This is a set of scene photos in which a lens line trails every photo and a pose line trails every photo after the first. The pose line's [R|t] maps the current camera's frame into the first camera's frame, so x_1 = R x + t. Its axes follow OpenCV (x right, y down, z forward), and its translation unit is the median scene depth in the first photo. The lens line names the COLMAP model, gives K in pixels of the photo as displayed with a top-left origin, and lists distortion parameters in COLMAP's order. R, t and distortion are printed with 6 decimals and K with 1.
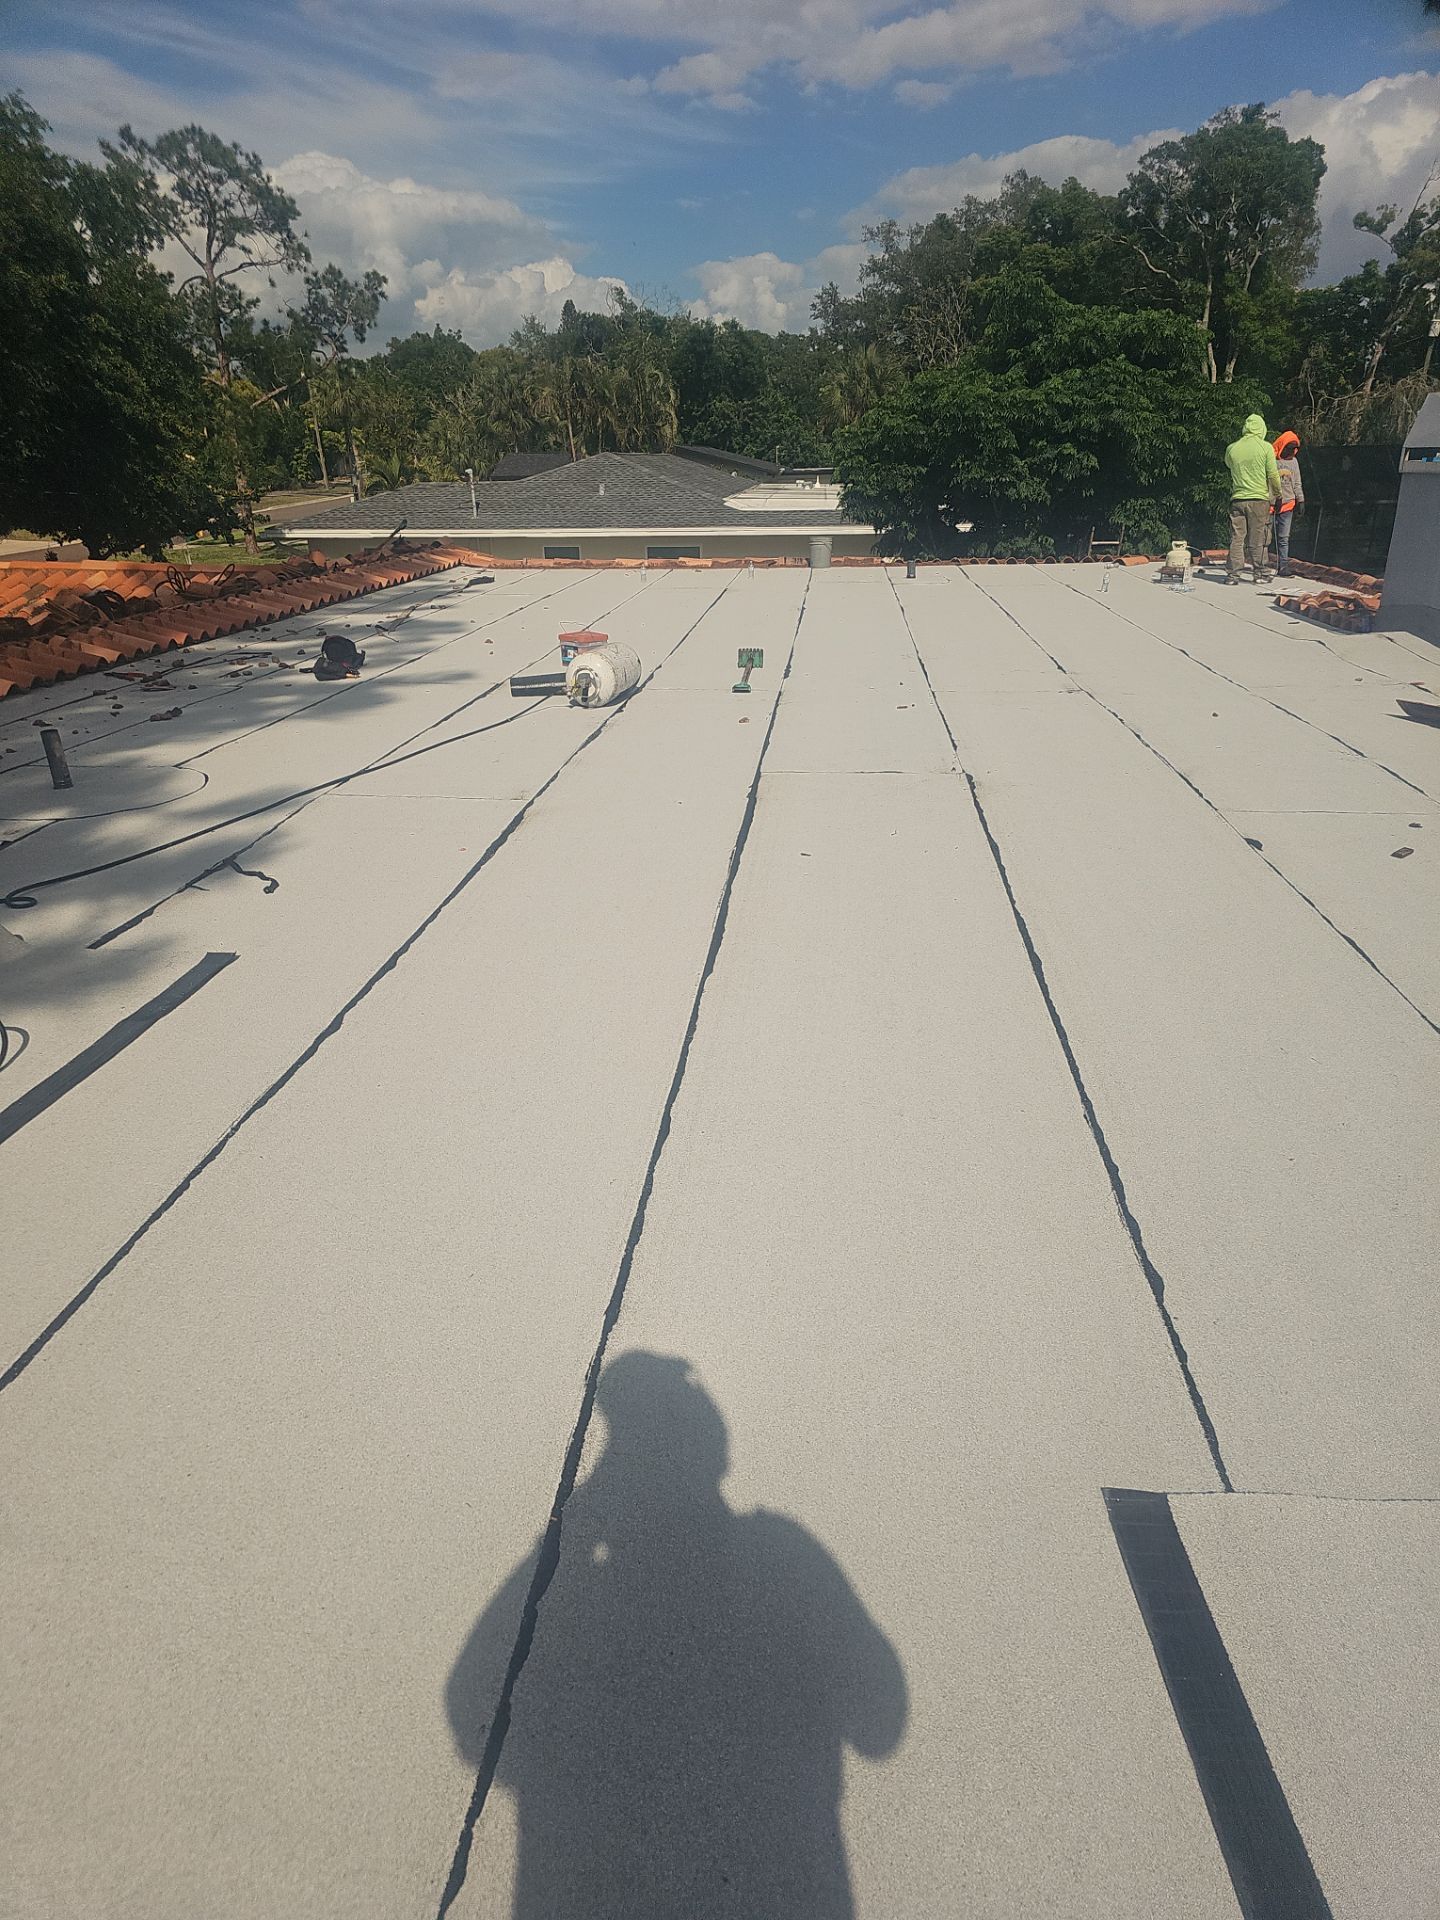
lens RADIAL K [[1293.5, 0, 713.6], [0, 1293.5, 970.6], [0, 0, 1]] dist [0.045272, -0.030714]
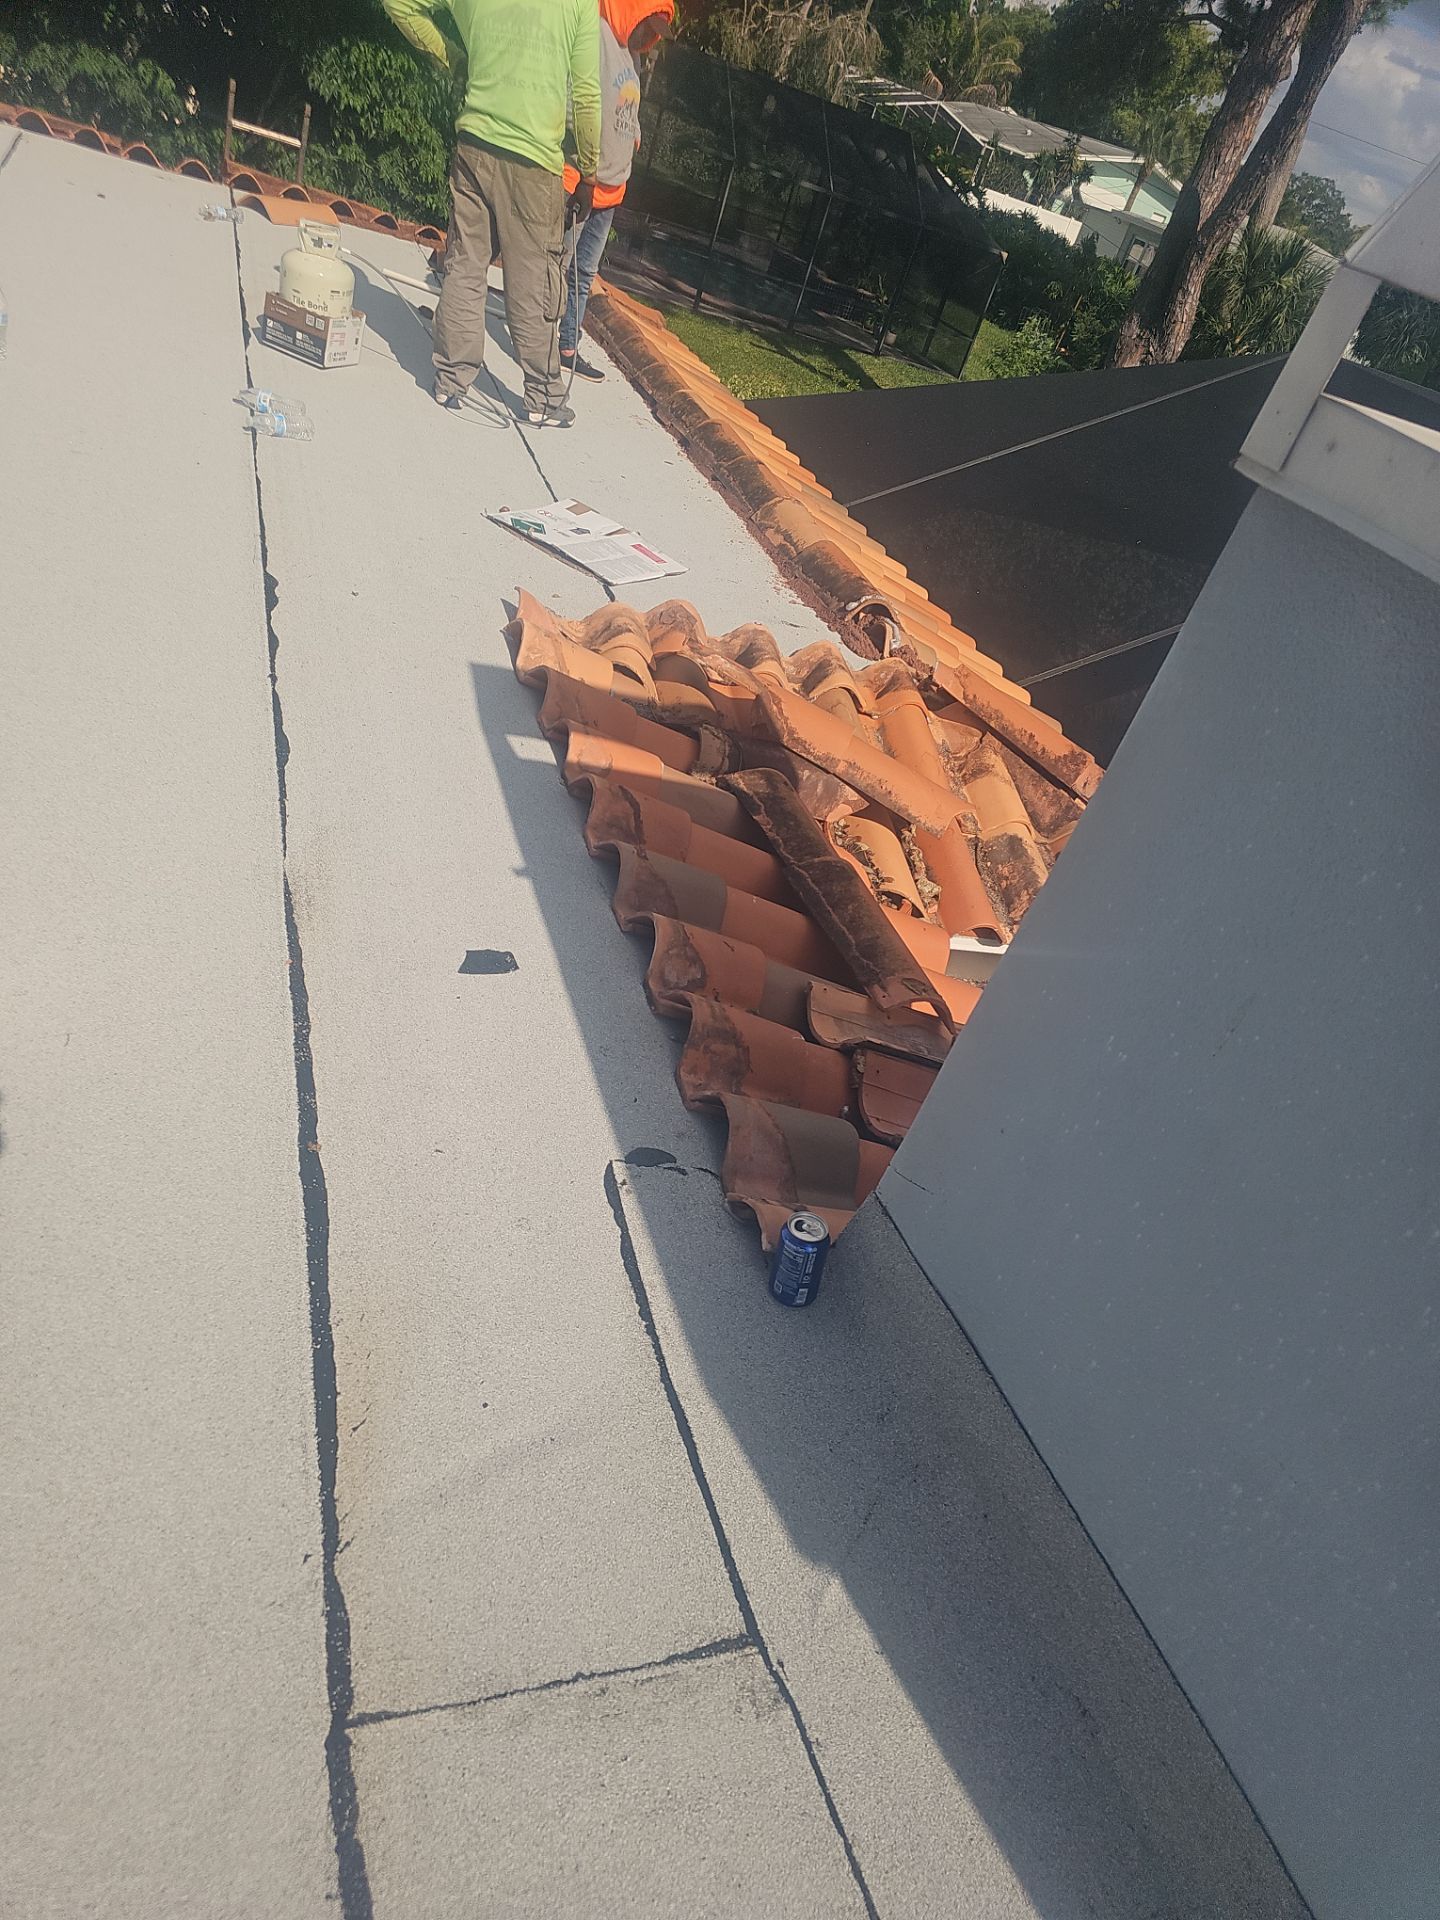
lens RADIAL K [[1293.5, 0, 713.6], [0, 1293.5, 970.6], [0, 0, 1]] dist [0.045272, -0.030714]
pose [[0.881975, 0.021499, 0.470806, 0.084718], [-0.153829, 0.957381, 0.244454, -0.070353], [-0.445485, -0.288026, 0.847693, 0.178773]]
